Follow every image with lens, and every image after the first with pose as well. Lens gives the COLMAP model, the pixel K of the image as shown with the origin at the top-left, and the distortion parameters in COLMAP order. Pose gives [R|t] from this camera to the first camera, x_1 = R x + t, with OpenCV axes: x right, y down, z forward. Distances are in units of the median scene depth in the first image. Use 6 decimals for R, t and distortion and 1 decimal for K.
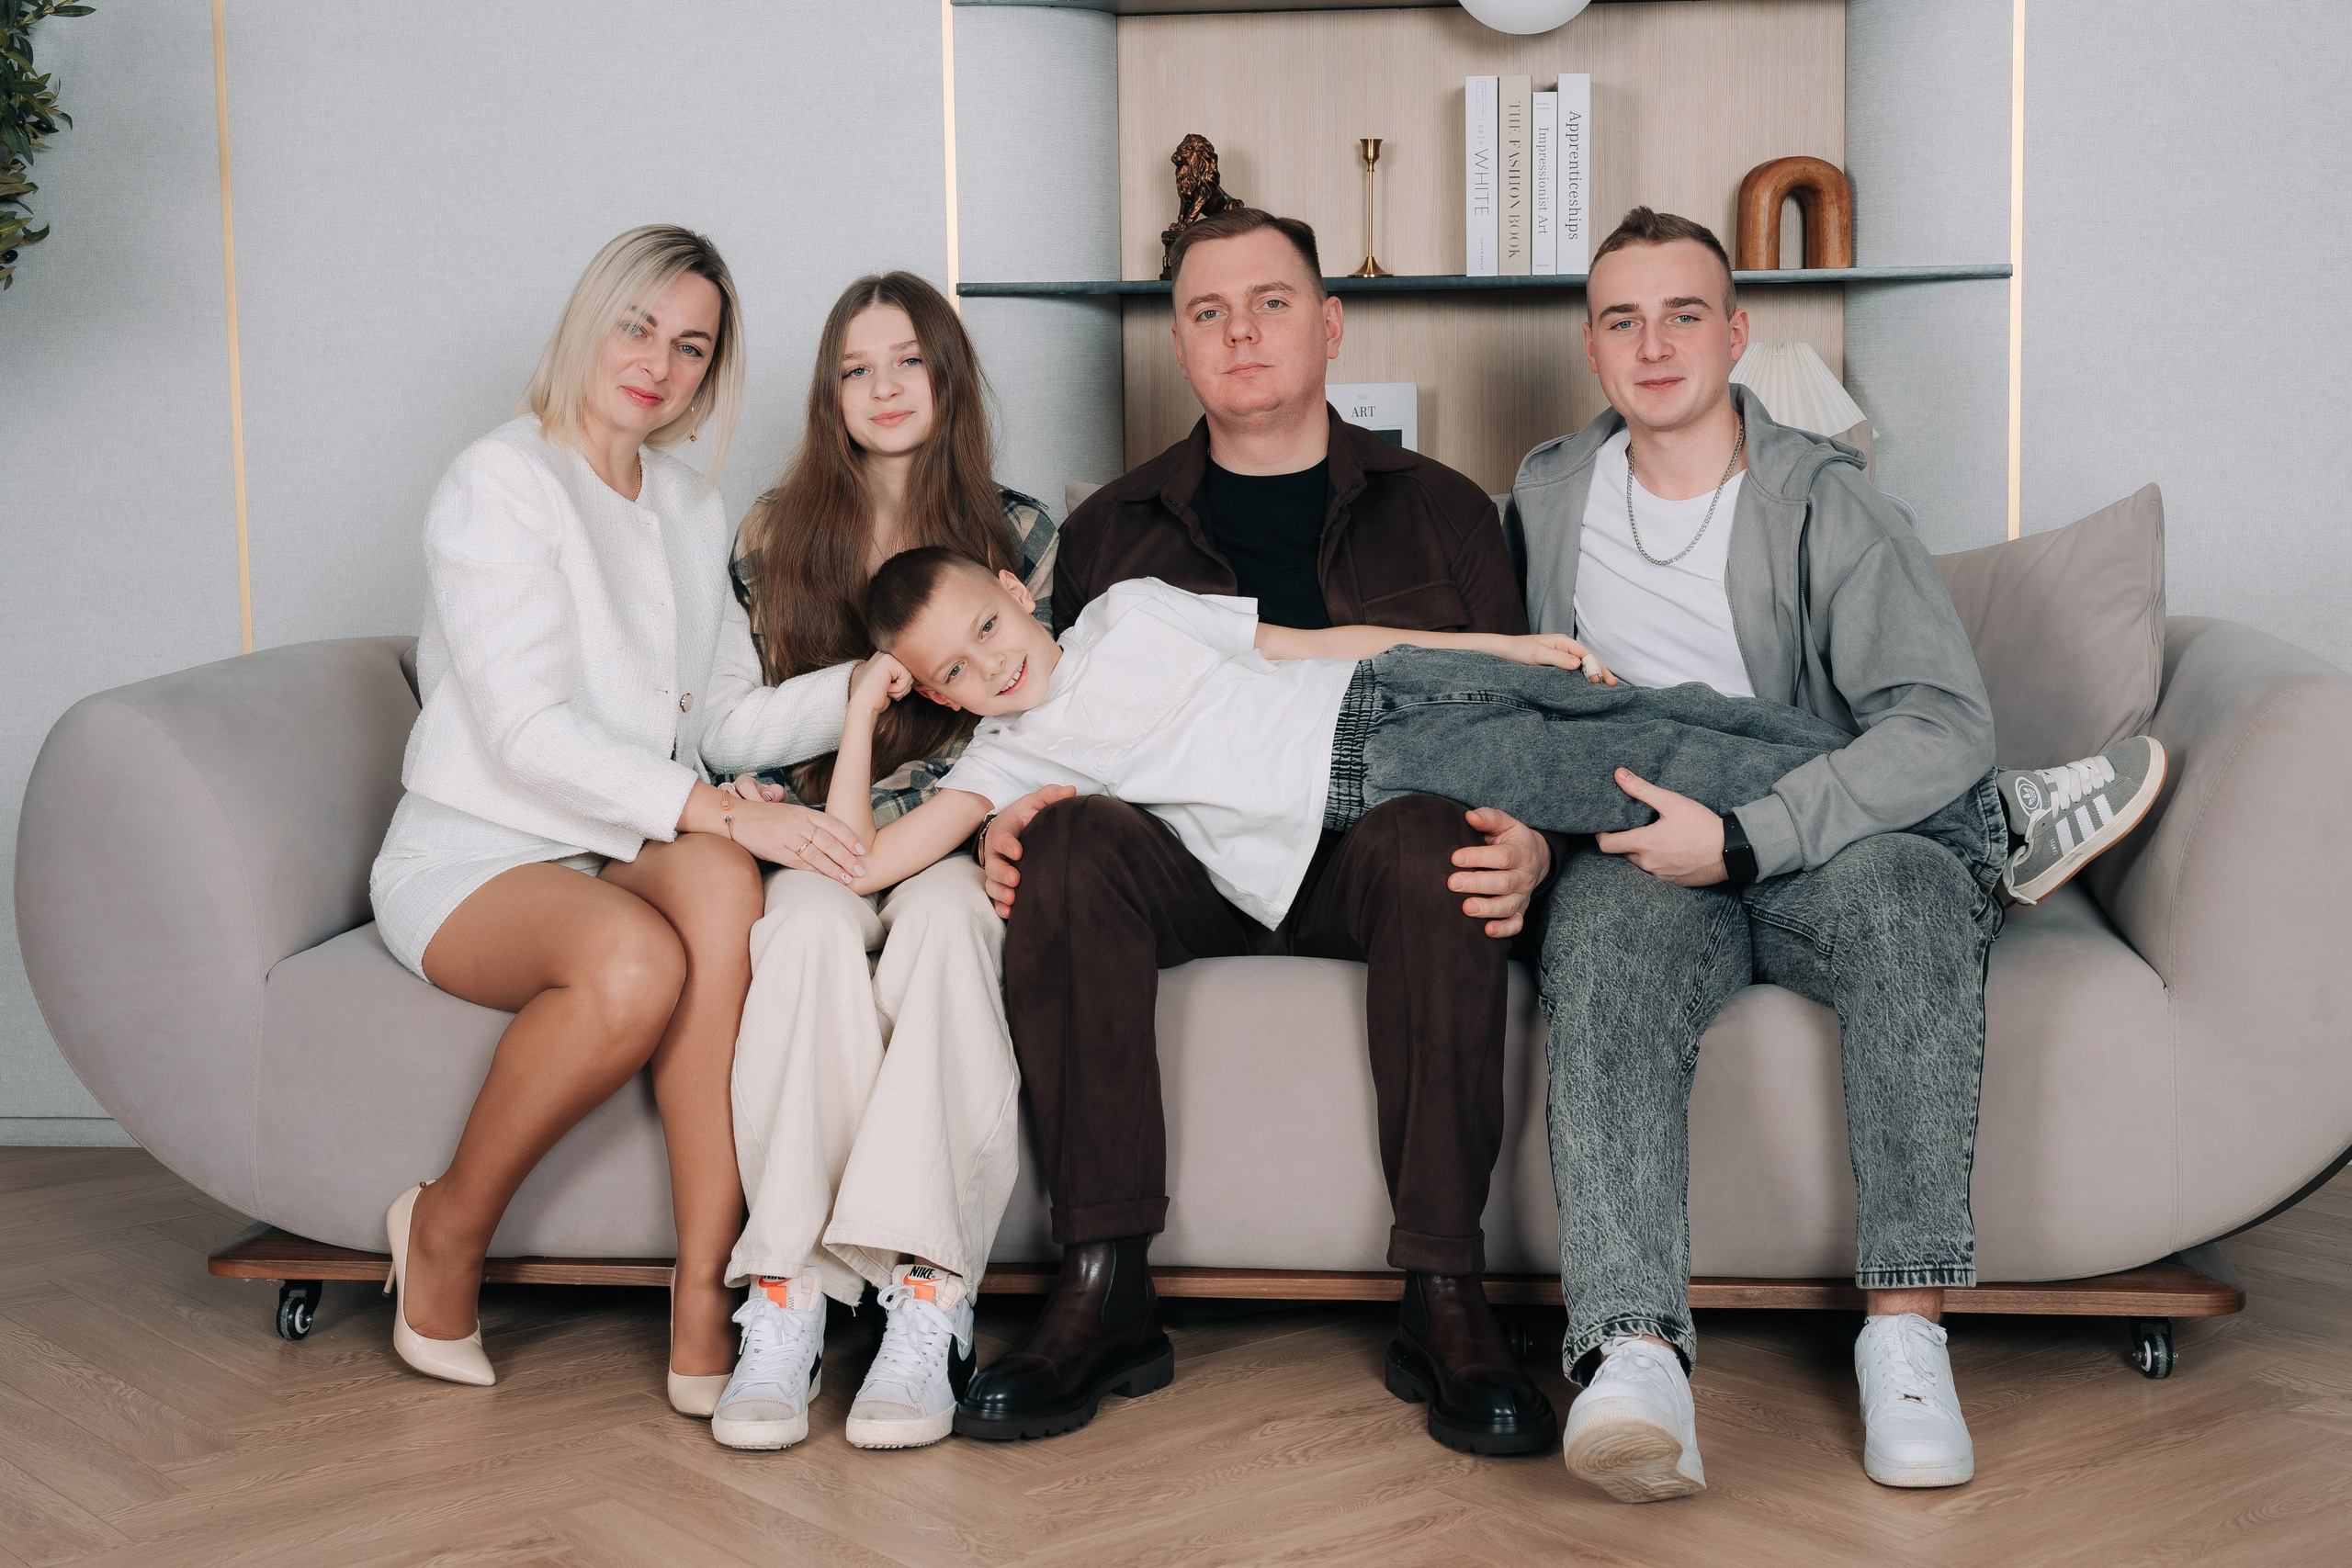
lens RADIAL K [[3398.7, 0, 1193.1], [0, 3398.7, 832.7], [0, 0, 1]] dist [-0.006825, 0.012460]
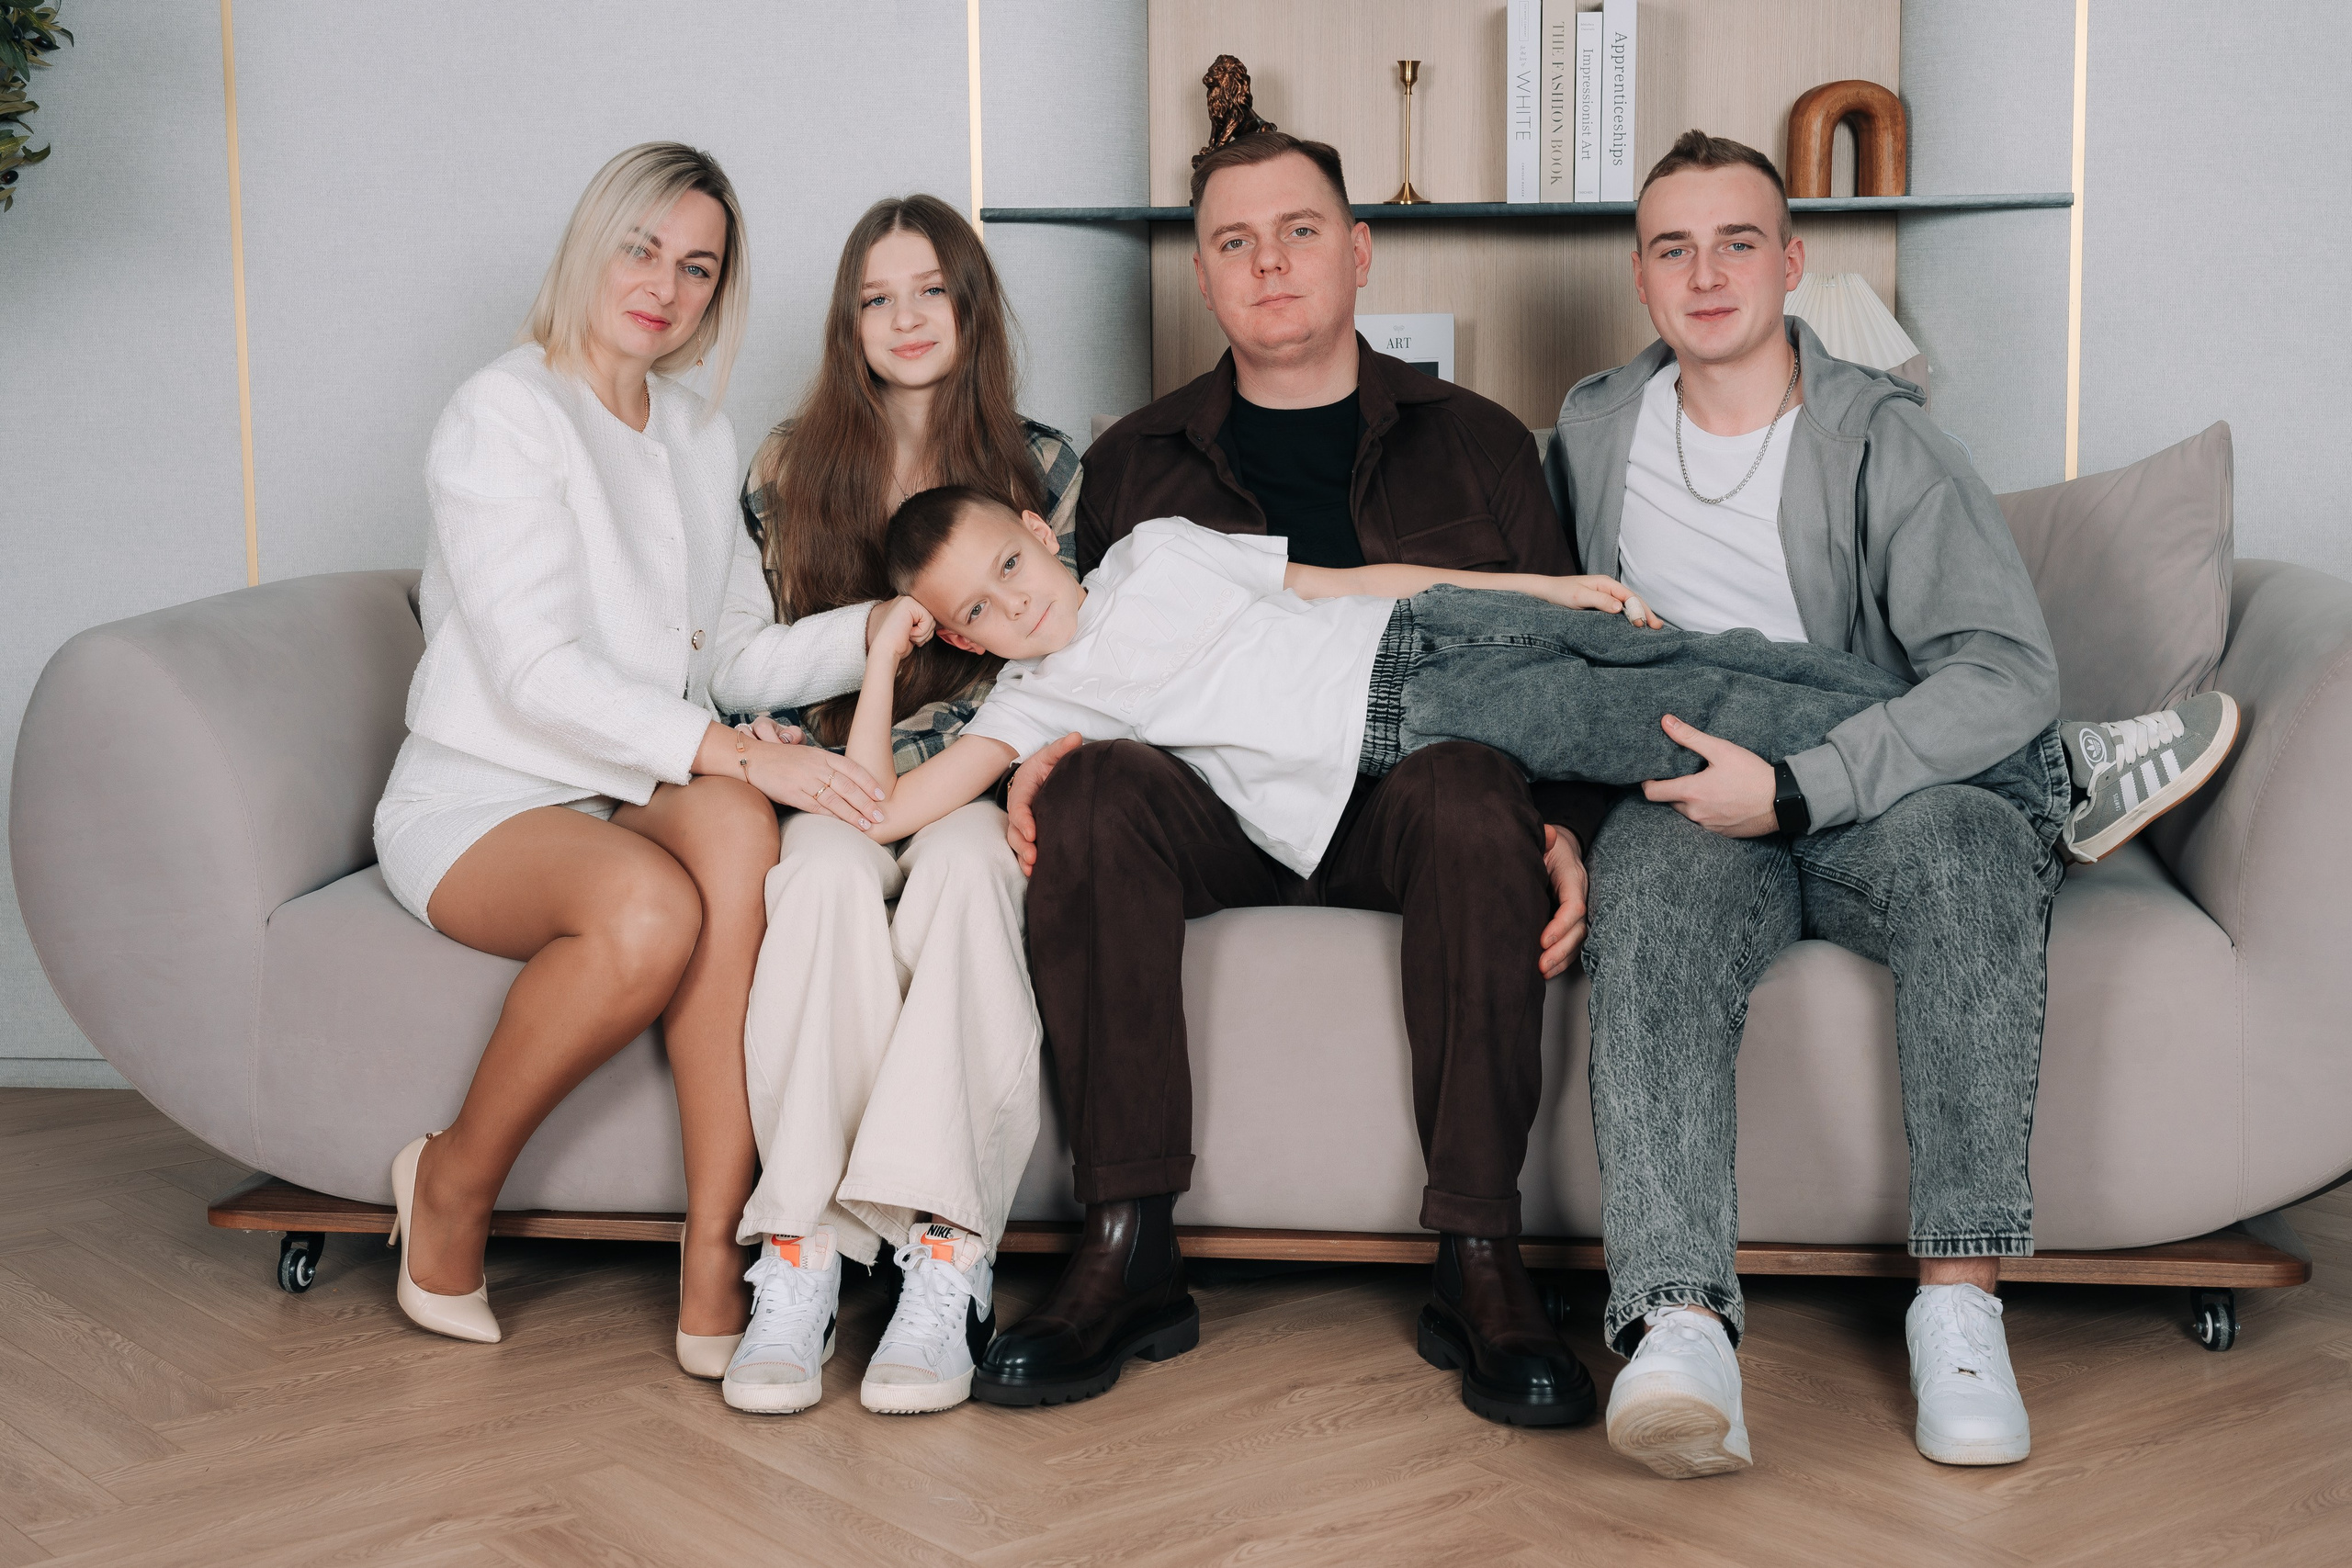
lens RADIAL K [[3398.2, 0, 1163.5], [0, 3398.2, 823.5], [0, 0, 1]] dist [-0.006196, 0.008270]
pose [[0.999875, 0.006395, -0.014444, -0.002668], [-0.006147, 0.999834, 0.017168, -0.003577], [0.014551, -0.017077, 0.999748, 0.032741]]
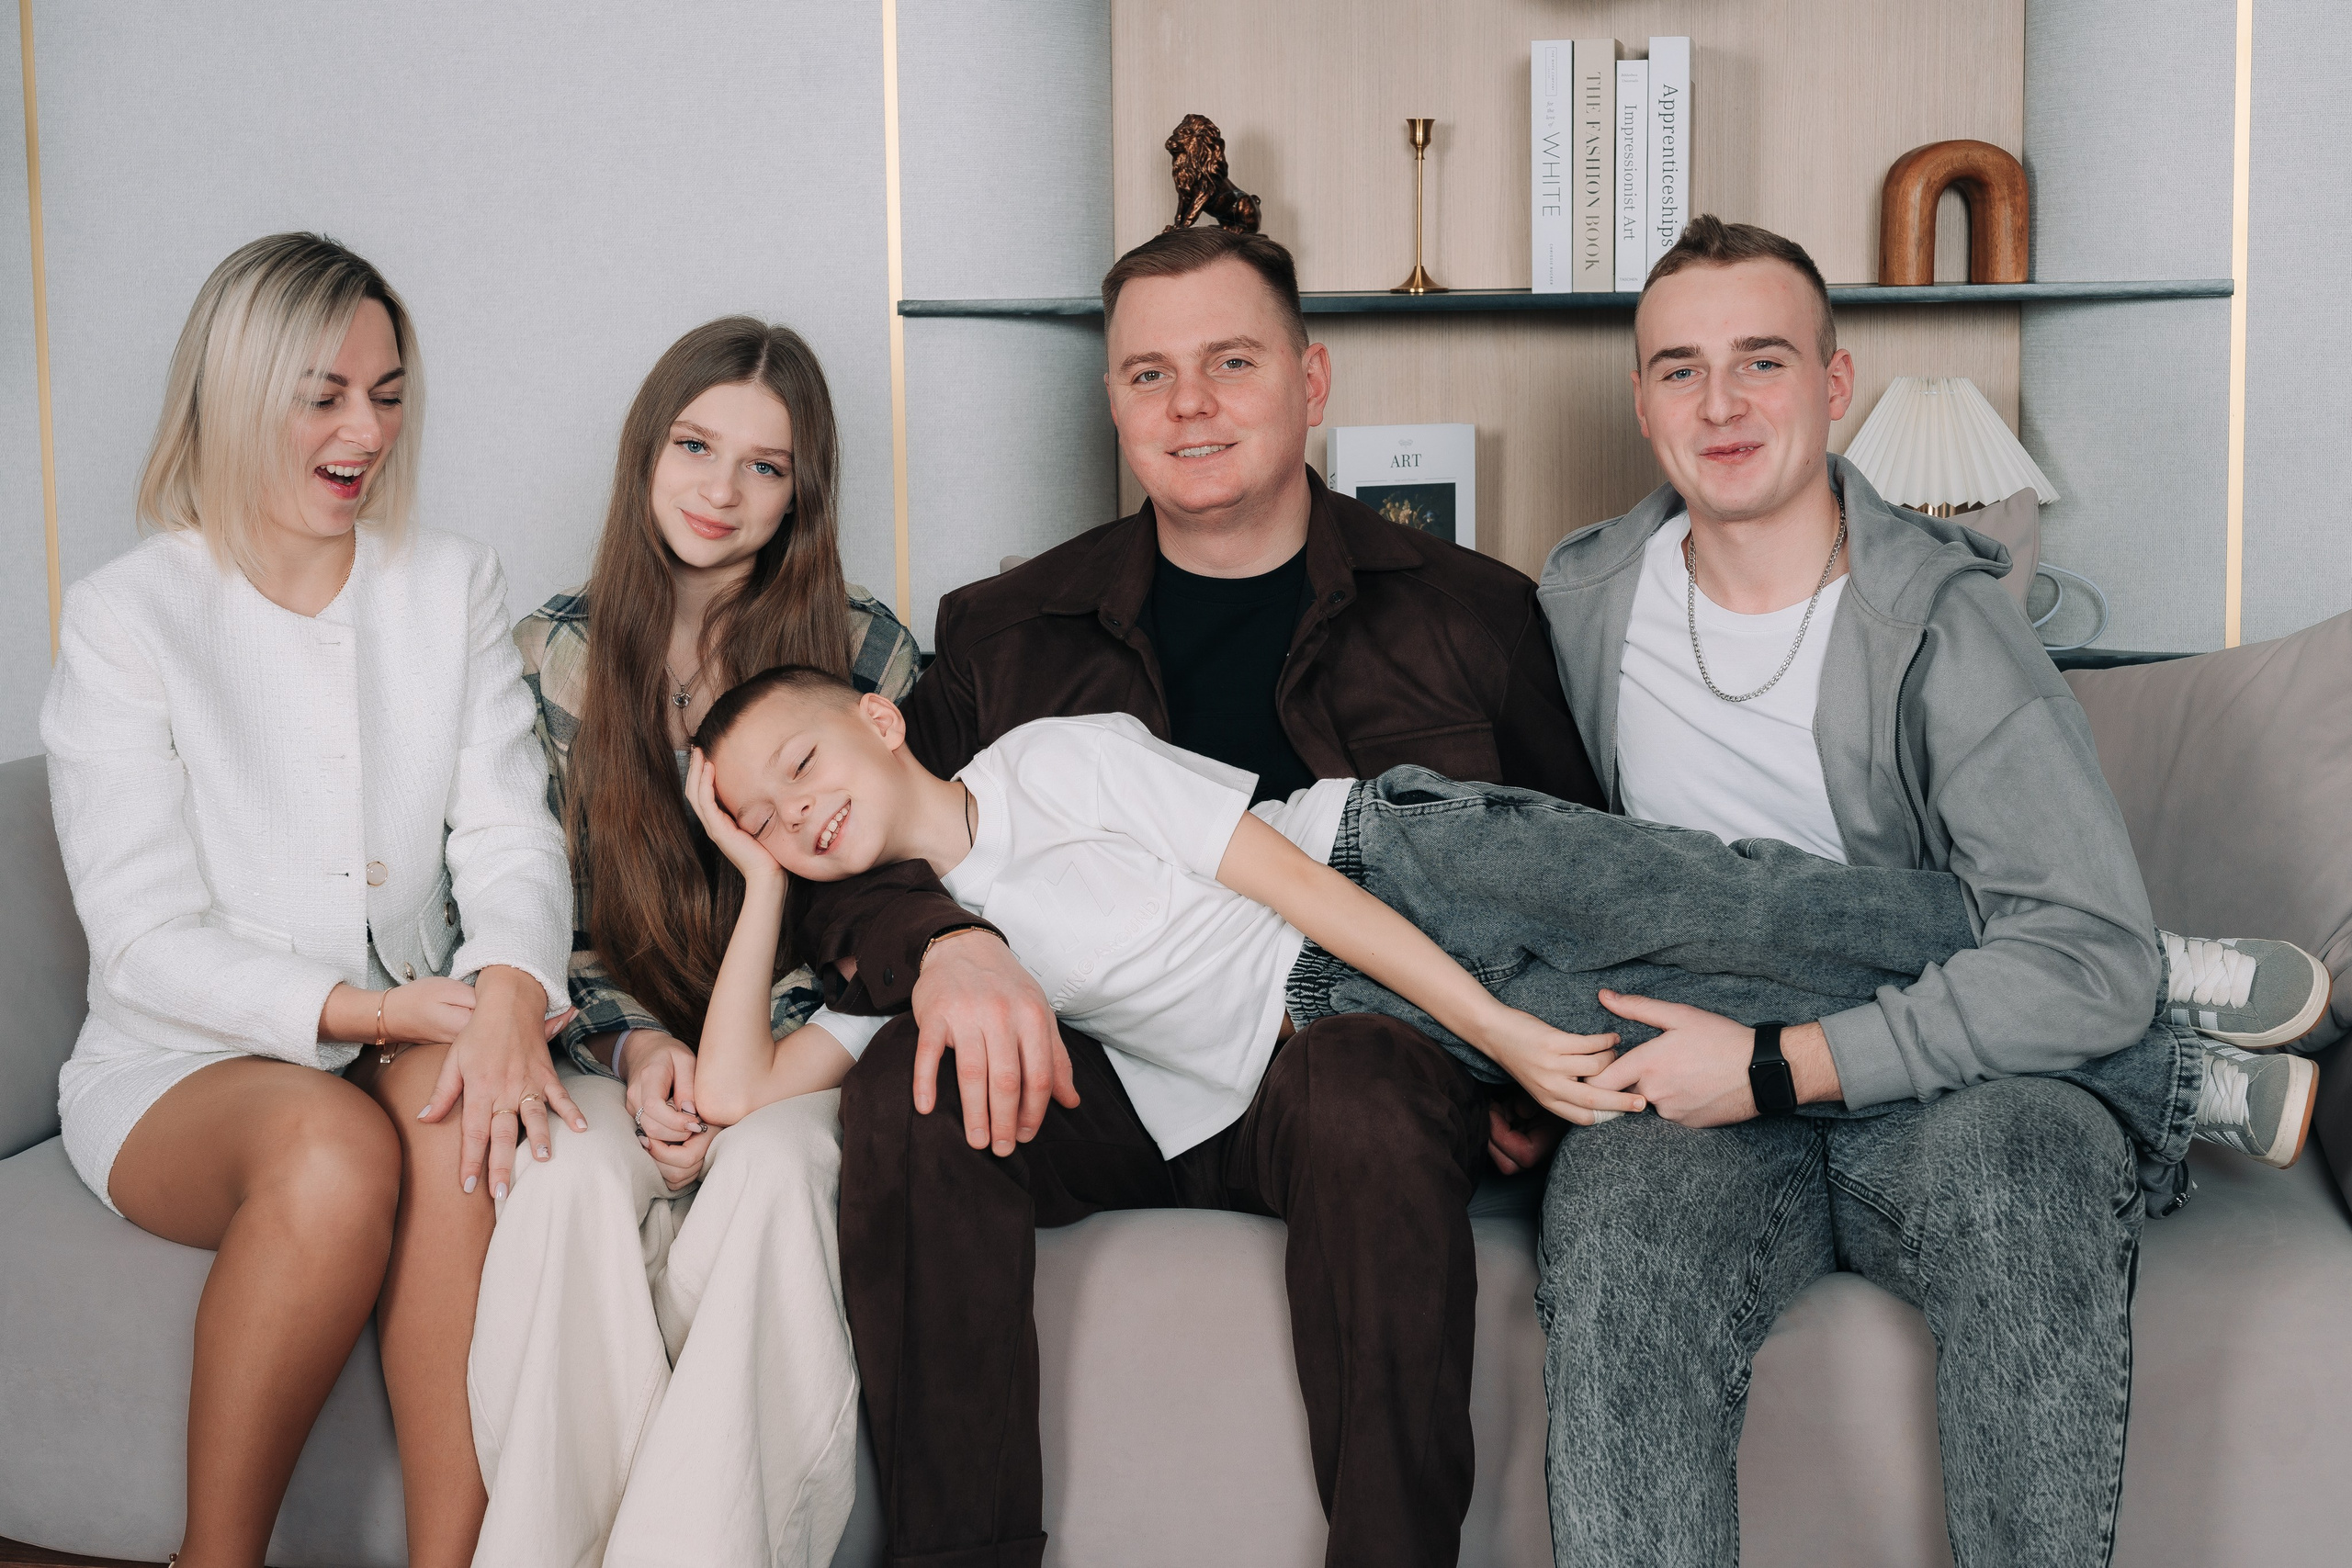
lens RADIAL K [[3516.7, 0, 1179.2], [0, 3516.7, 749.5], [0, 0, 1]] dist [-0.002502, -0.011088]
pose [[0.996202, 0.011362, -0.086327, 0.083264], [-0.012264, 0.999876, -0.009924, -0.057034], [0.086204, 0.010945, 0.996217, 0.210398]]
